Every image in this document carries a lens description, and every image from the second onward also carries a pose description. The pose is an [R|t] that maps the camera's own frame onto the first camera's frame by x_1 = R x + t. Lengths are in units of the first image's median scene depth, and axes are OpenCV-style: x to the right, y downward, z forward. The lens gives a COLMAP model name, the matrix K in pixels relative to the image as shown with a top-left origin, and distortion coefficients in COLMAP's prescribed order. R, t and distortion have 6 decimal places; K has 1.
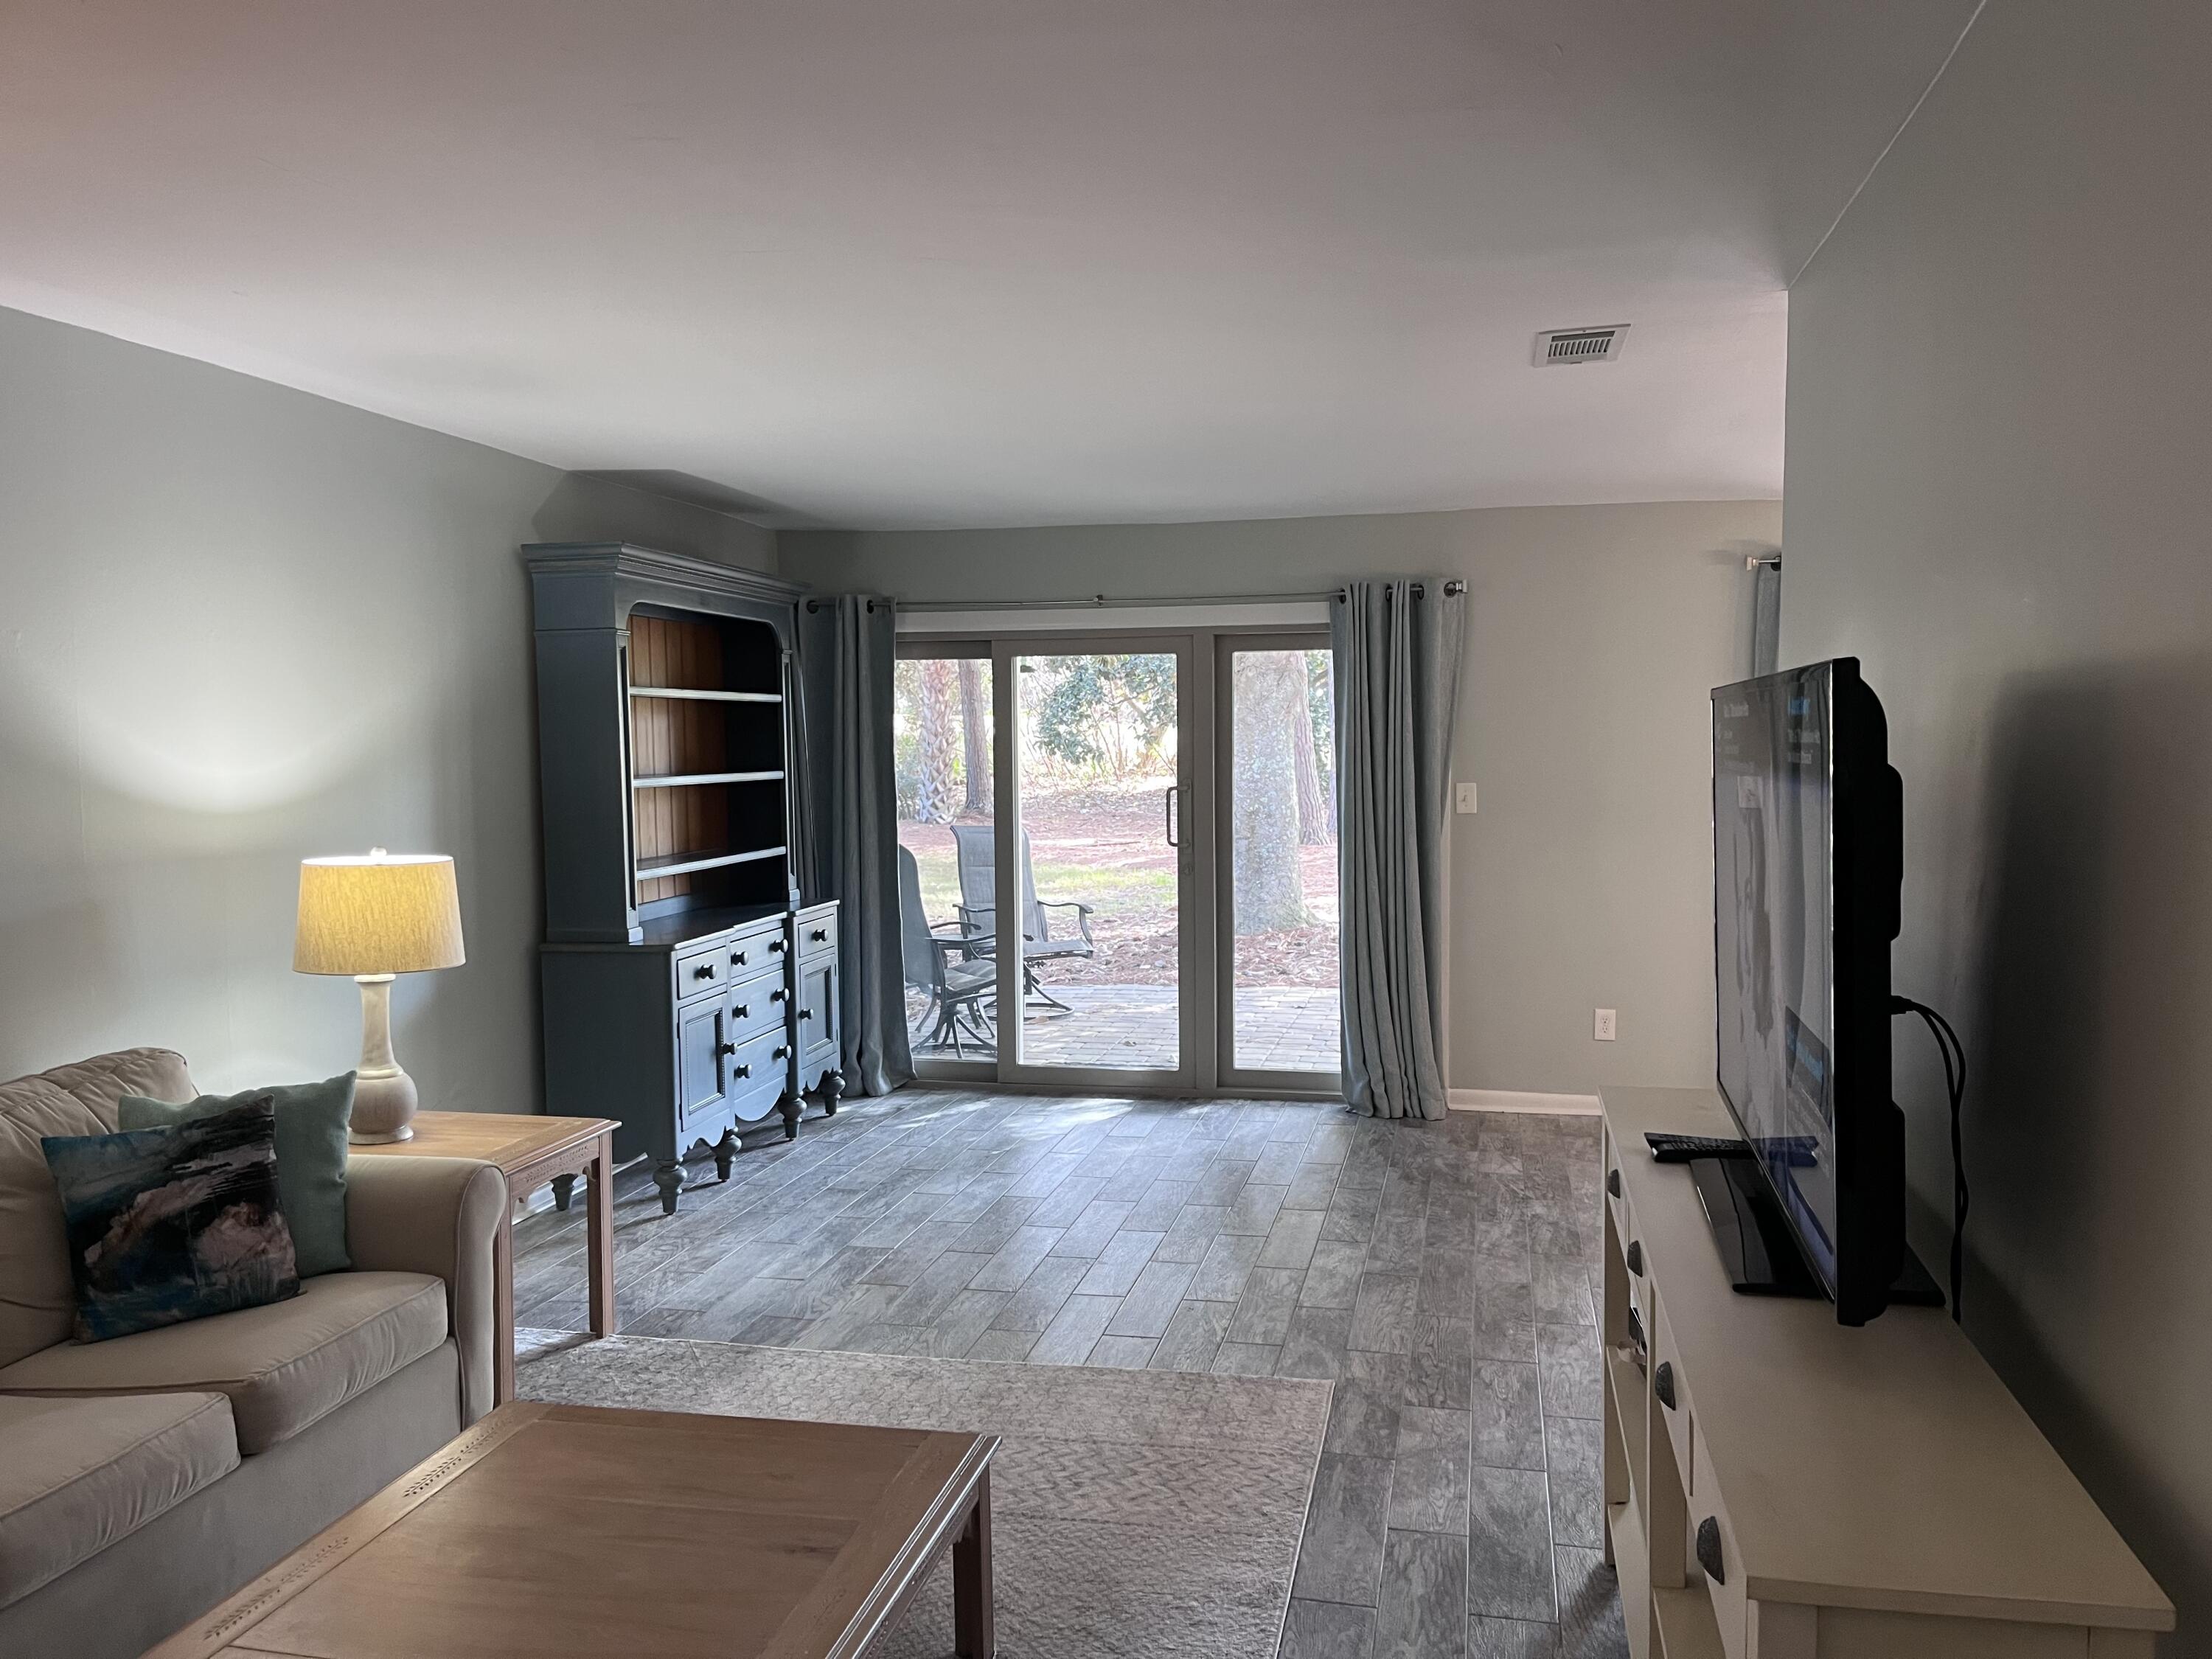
lens RADIAL K [[1668.9, 0, 1135.5], [0, 1668.9, 857.7], [0, 0, 1]] dist [0.070214, -0.102098]
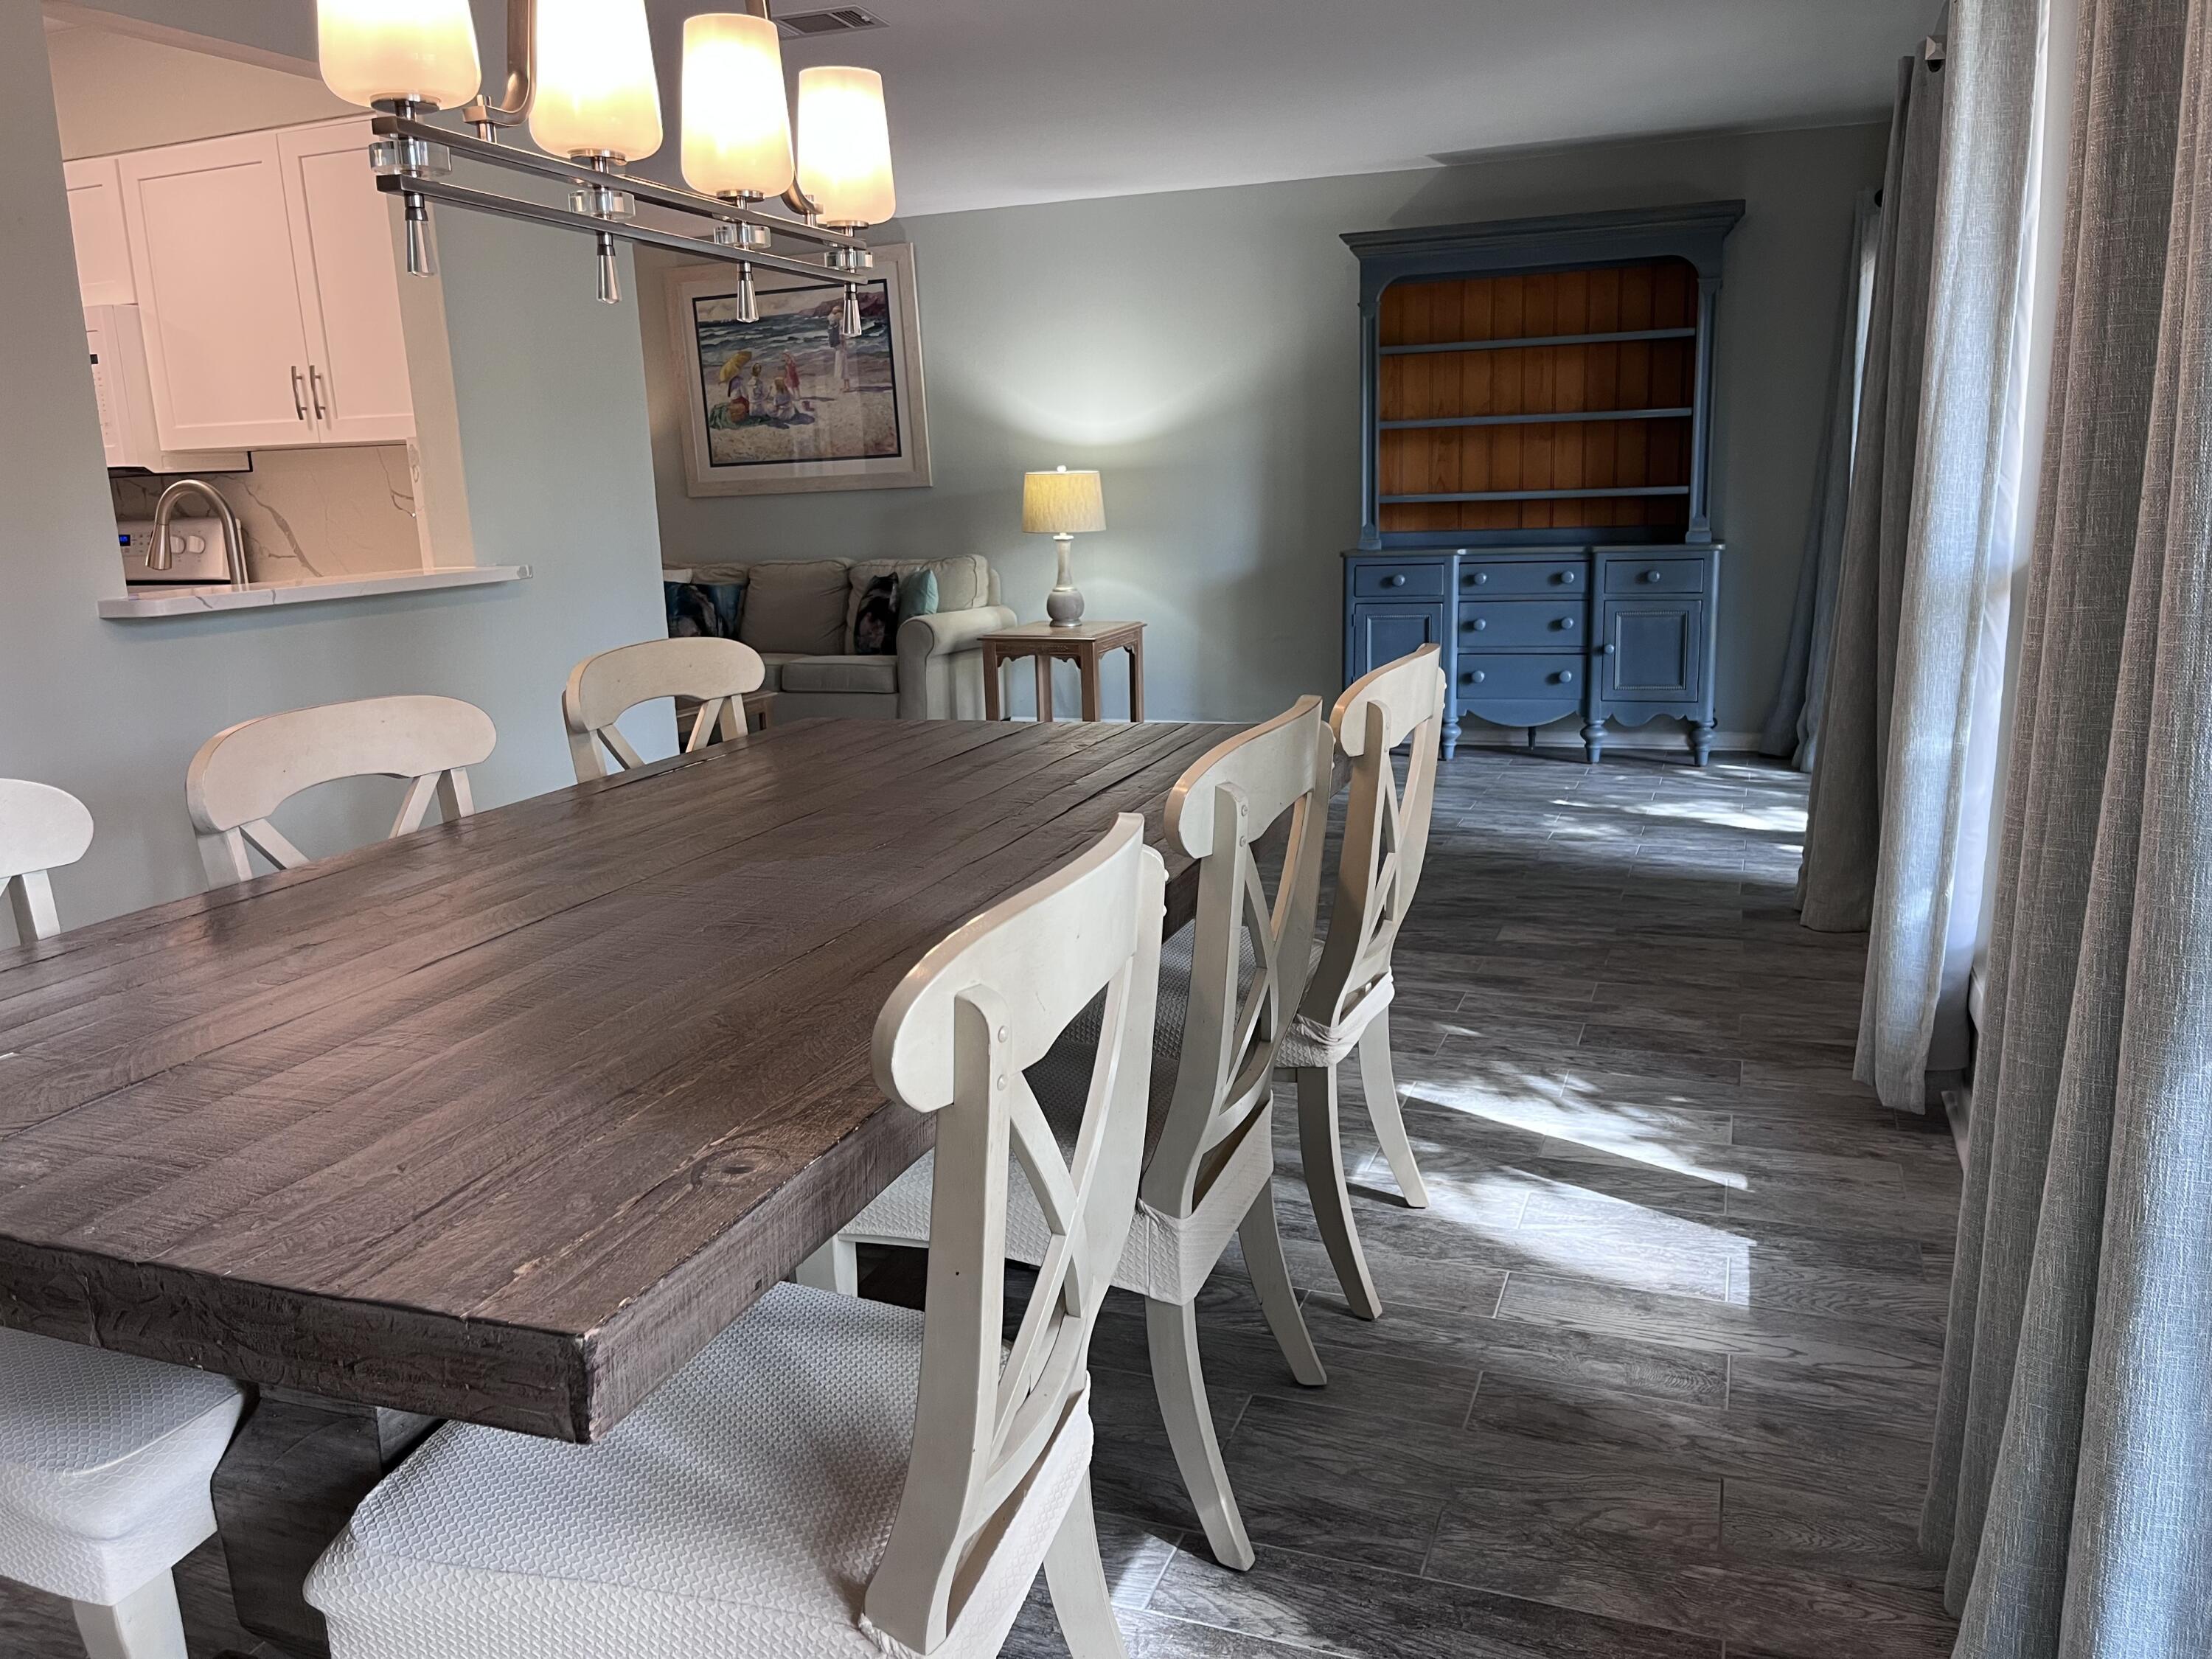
lens RADIAL K [[1668.9, 0, 1115.6], [0, 1668.9, 829.8], [0, 0, 1]] dist [0.070214, -0.102098]
pose [[-0.158797, 0.218311, -0.962873, 1.262132], [-0.040412, 0.972993, 0.227270, -0.031256], [0.986484, 0.075001, -0.145686, 1.216240]]
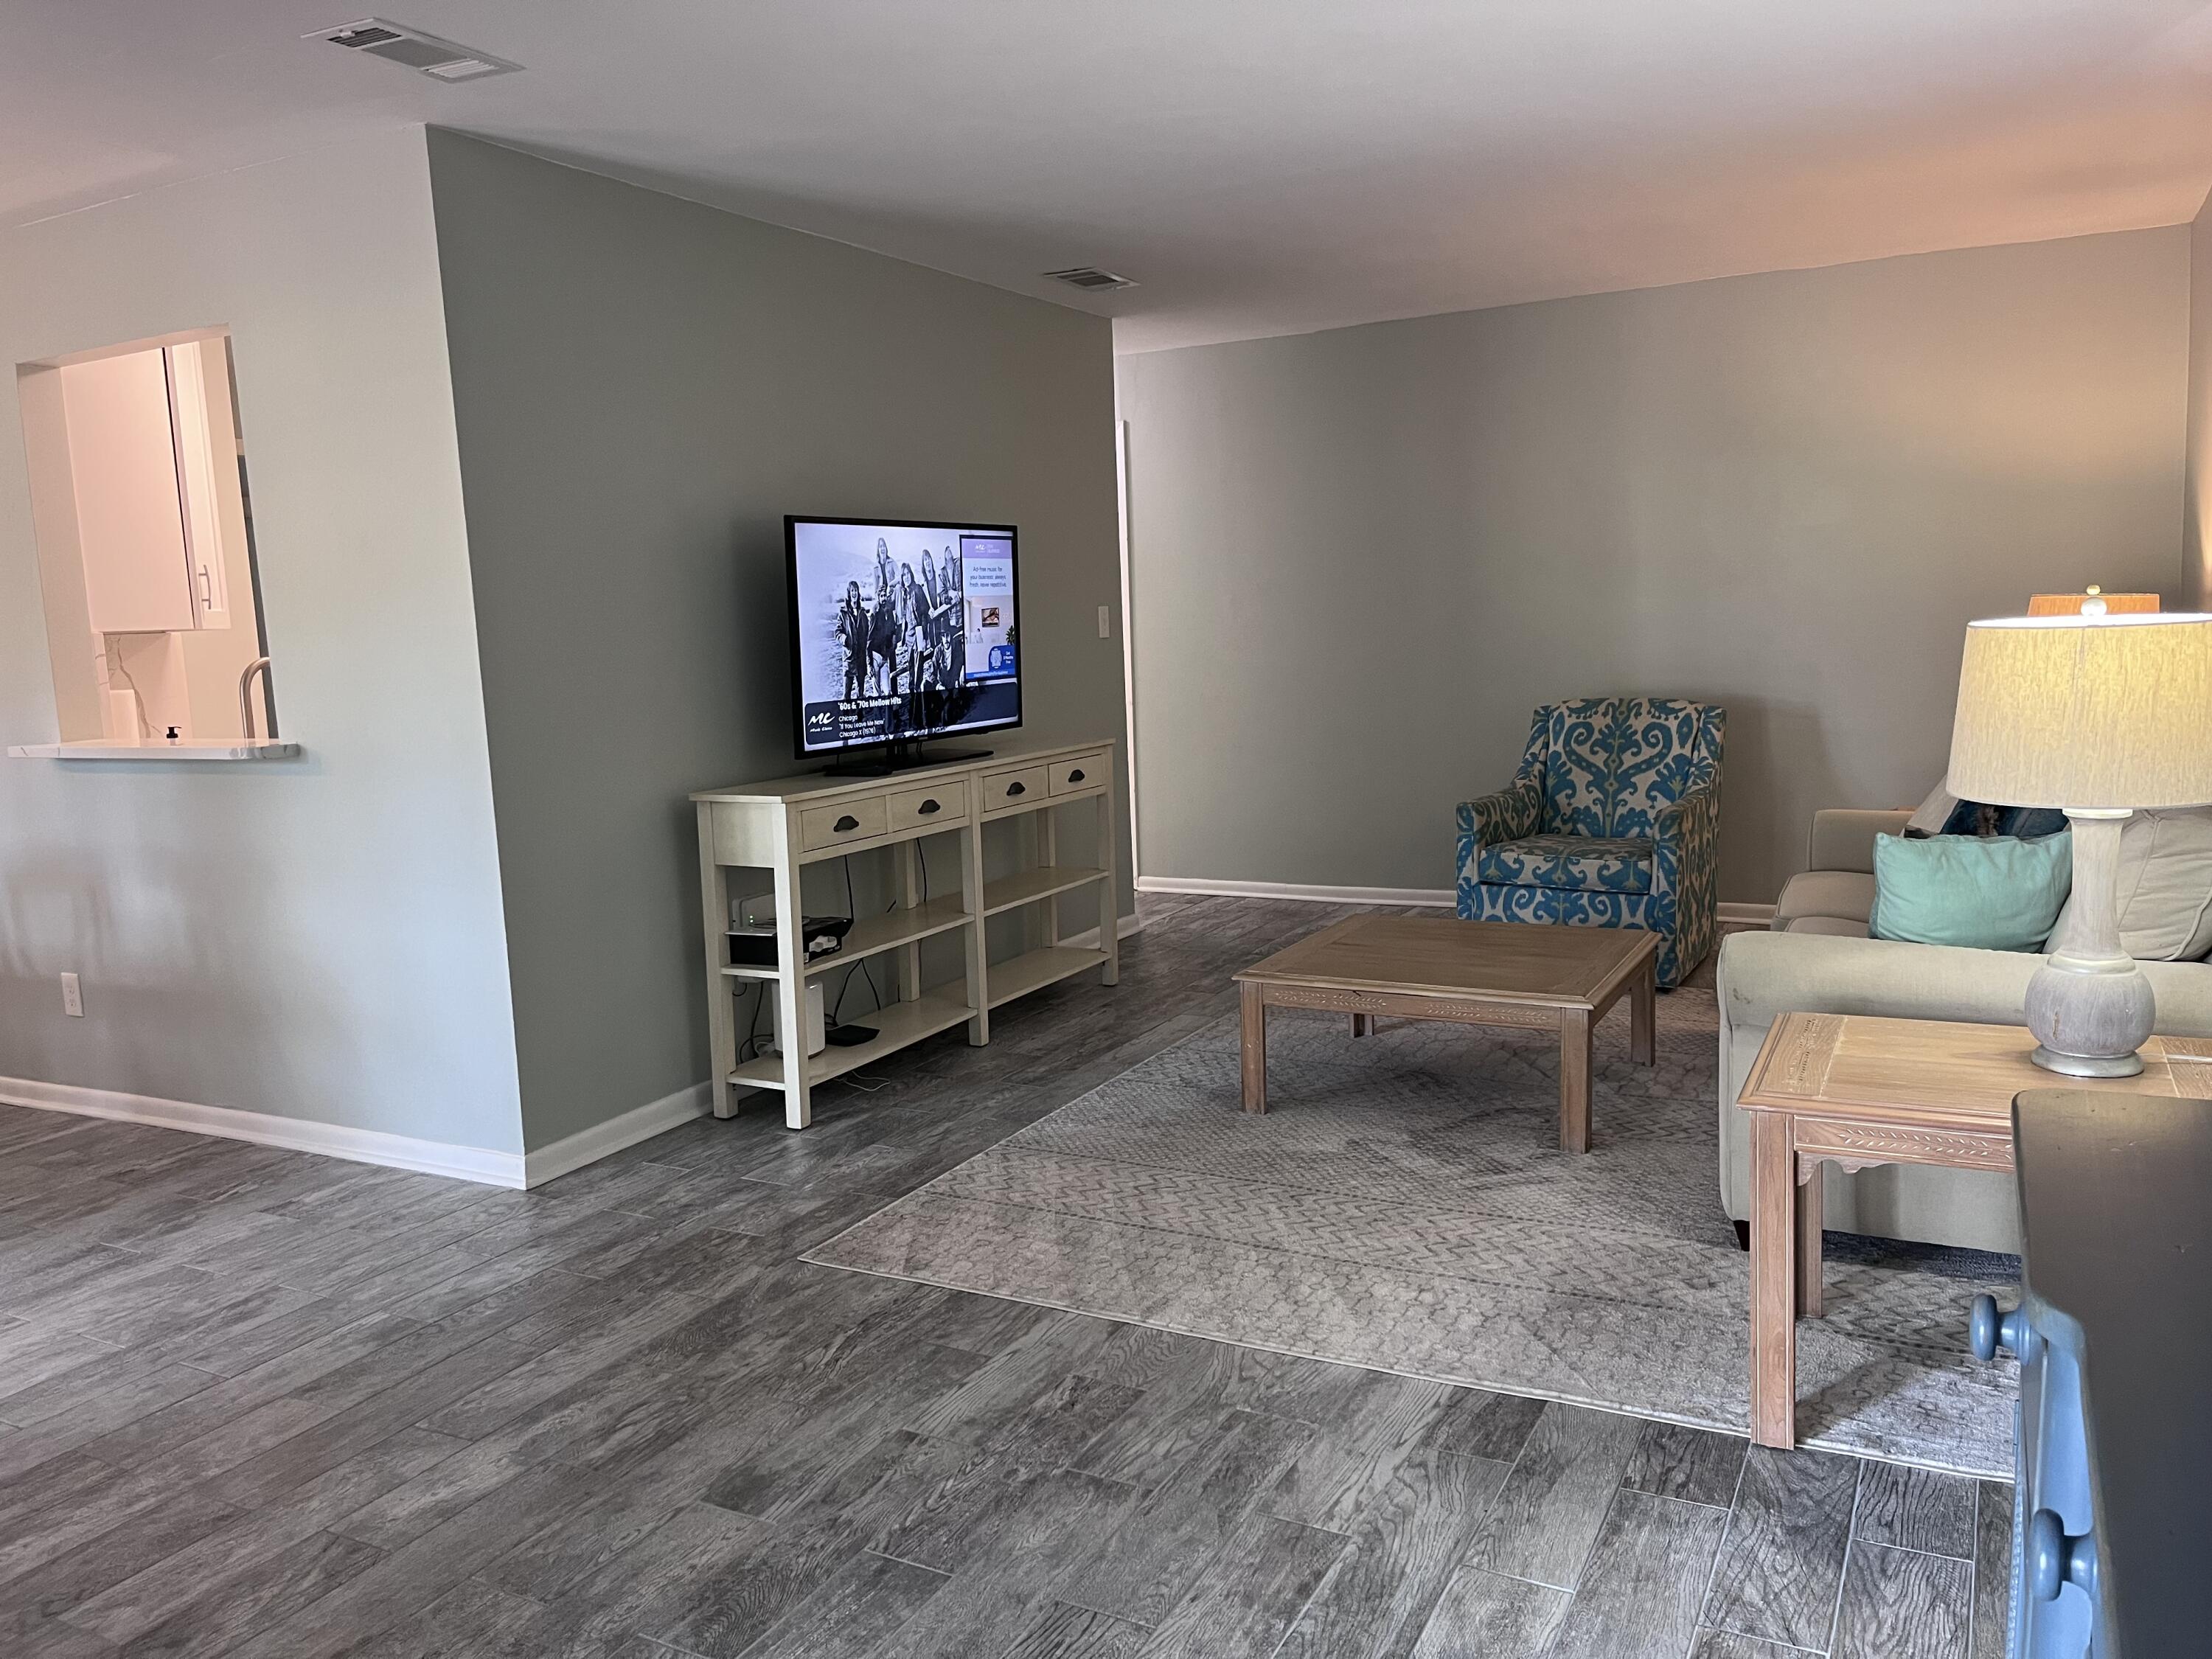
lens RADIAL K [[1668.9, 0, 1108.8], [0, 1668.9, 830.2], [0, 0, 1]] dist [0.070214, -0.102098]
pose [[-0.959379, 0.007330, 0.282027, -0.251880], [0.066874, 0.977081, 0.202093, -0.064533], [-0.274081, 0.212744, -0.937880, 1.519778]]
